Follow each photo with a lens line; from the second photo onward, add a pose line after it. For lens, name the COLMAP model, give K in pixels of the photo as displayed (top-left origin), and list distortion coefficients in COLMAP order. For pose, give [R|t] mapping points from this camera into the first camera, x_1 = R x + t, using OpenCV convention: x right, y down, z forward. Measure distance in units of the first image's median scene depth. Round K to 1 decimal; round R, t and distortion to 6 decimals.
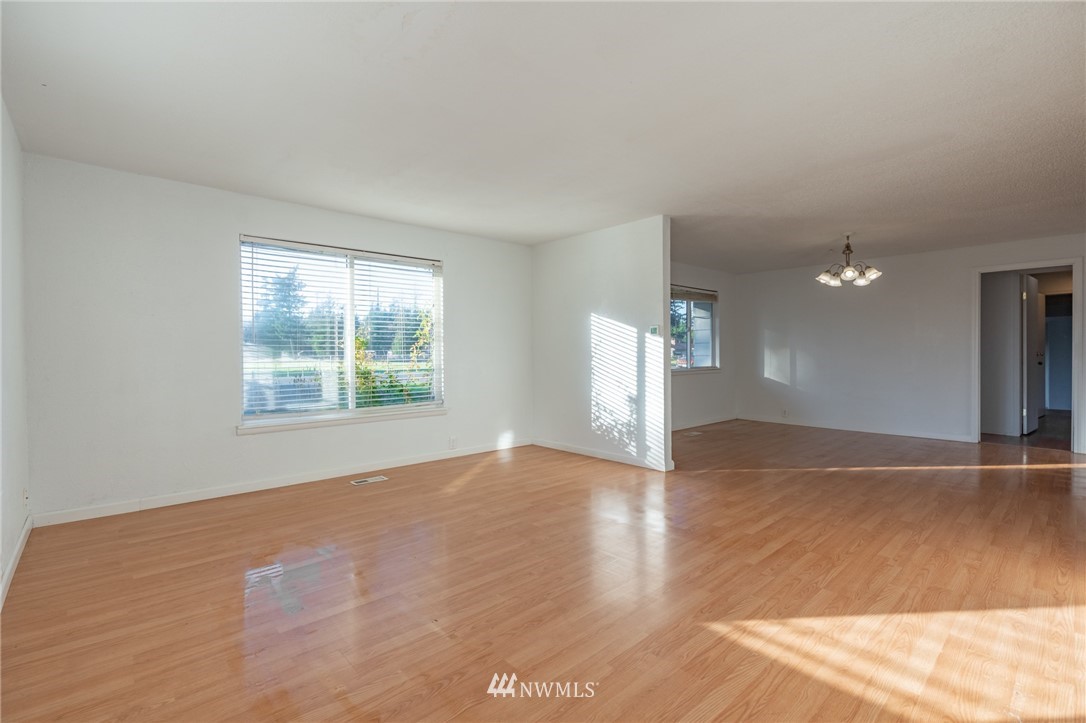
lens RADIAL K [[495.8, 0, 545.0], [0, 495.8, 357.7], [0, 0, 1]] dist [-0.008469, 0.001671]
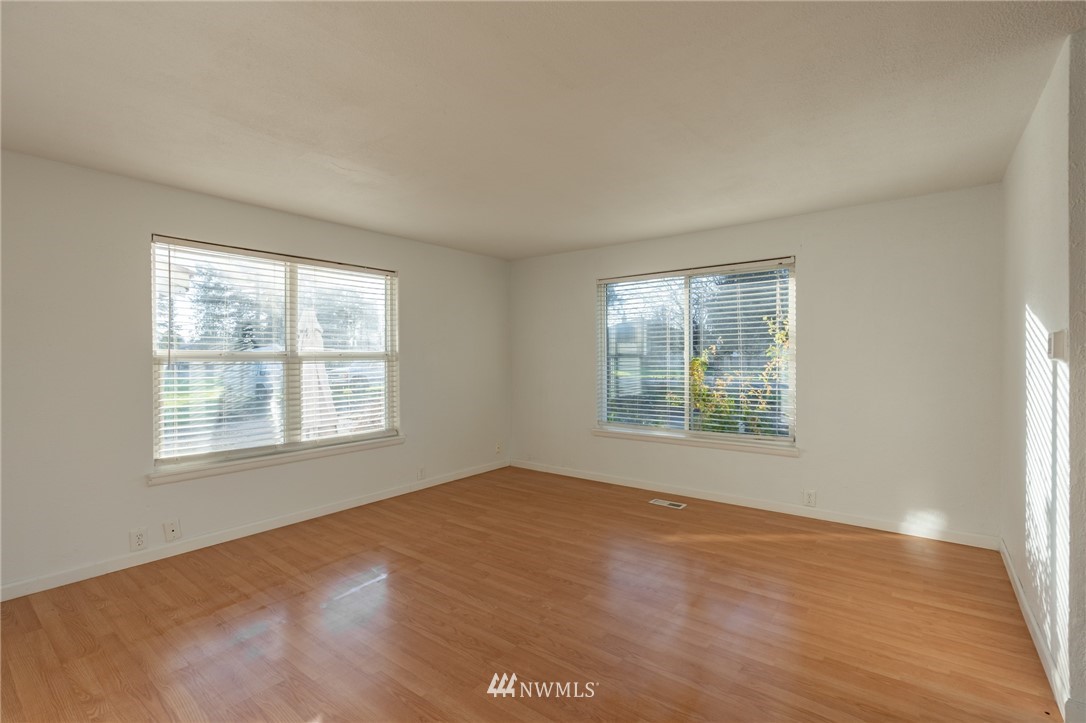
lens RADIAL K [[495.8, 0, 542.9], [0, 495.8, 362.5], [0, 0, 1]] dist [-0.008469, 0.001671]
pose [[0.160697, 0.013338, -0.986914, 0.757146], [-0.004944, 0.999907, 0.012708, -0.060767], [0.986991, 0.002837, 0.160748, 0.775946]]
